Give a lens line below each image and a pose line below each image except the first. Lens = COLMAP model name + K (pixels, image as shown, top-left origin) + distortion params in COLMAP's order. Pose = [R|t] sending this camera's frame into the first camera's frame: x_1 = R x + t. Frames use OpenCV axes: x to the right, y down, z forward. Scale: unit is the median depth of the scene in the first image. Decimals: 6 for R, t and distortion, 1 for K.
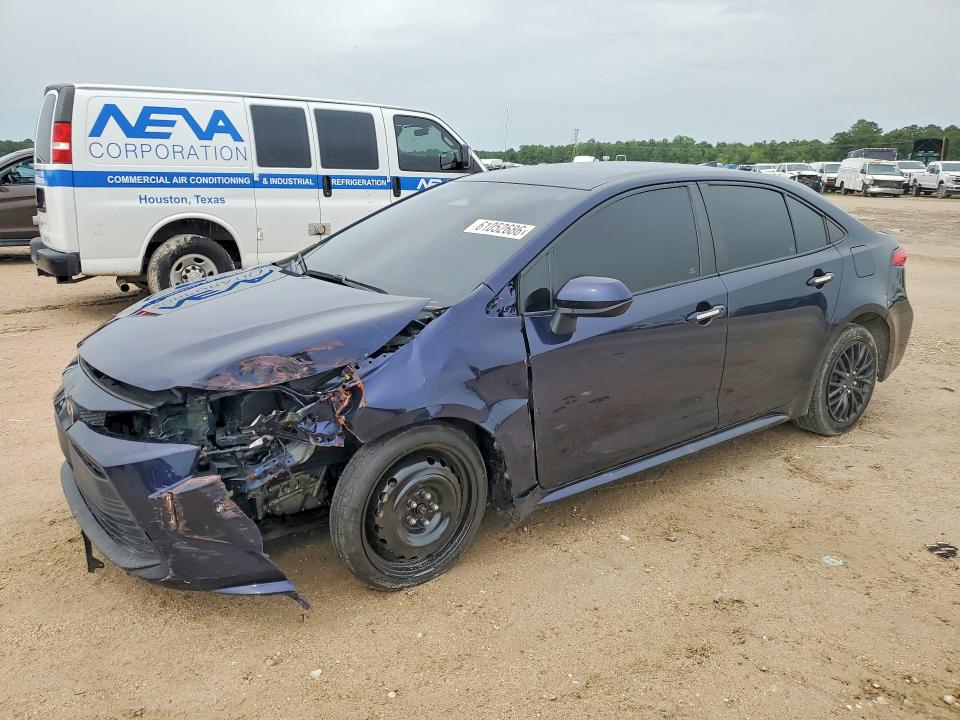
lens RADIAL K [[657.5, 0, 473.4], [0, 657.5, 357.3], [0, 0, 1]] dist [-0.002298, 0.000828]
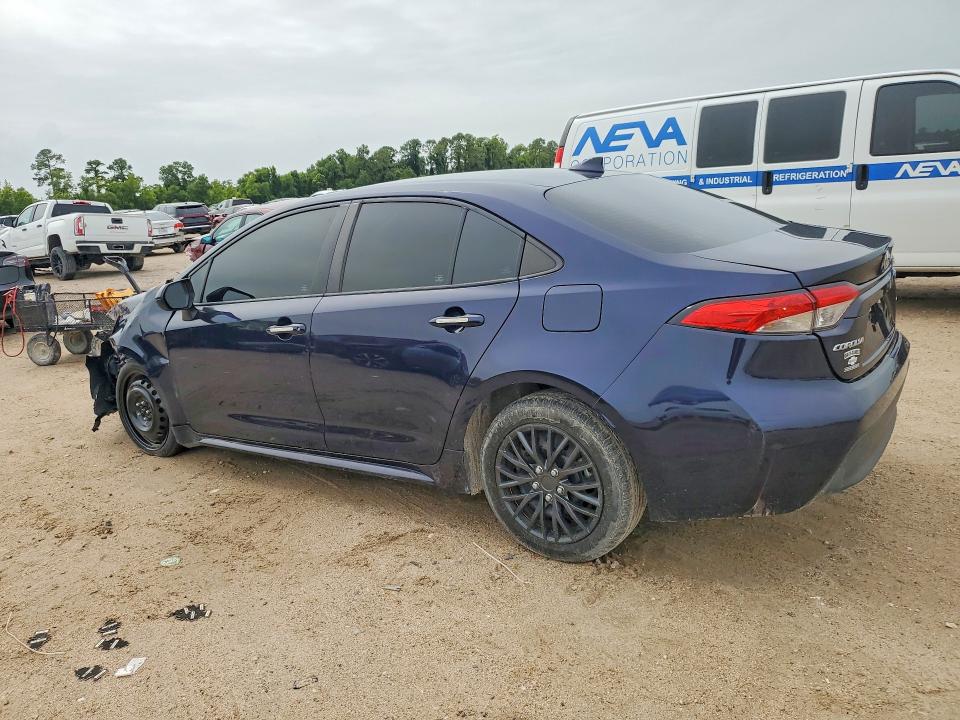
lens RADIAL K [[657.5, 0, 470.3], [0, 657.5, 356.4], [0, 0, 1]] dist [-0.002298, 0.000828]
pose [[0.426887, 0.180832, -0.886040, 0.474622], [-0.169021, 0.978491, 0.118267, -0.066209], [0.888369, 0.099273, 0.448269, 0.263889]]
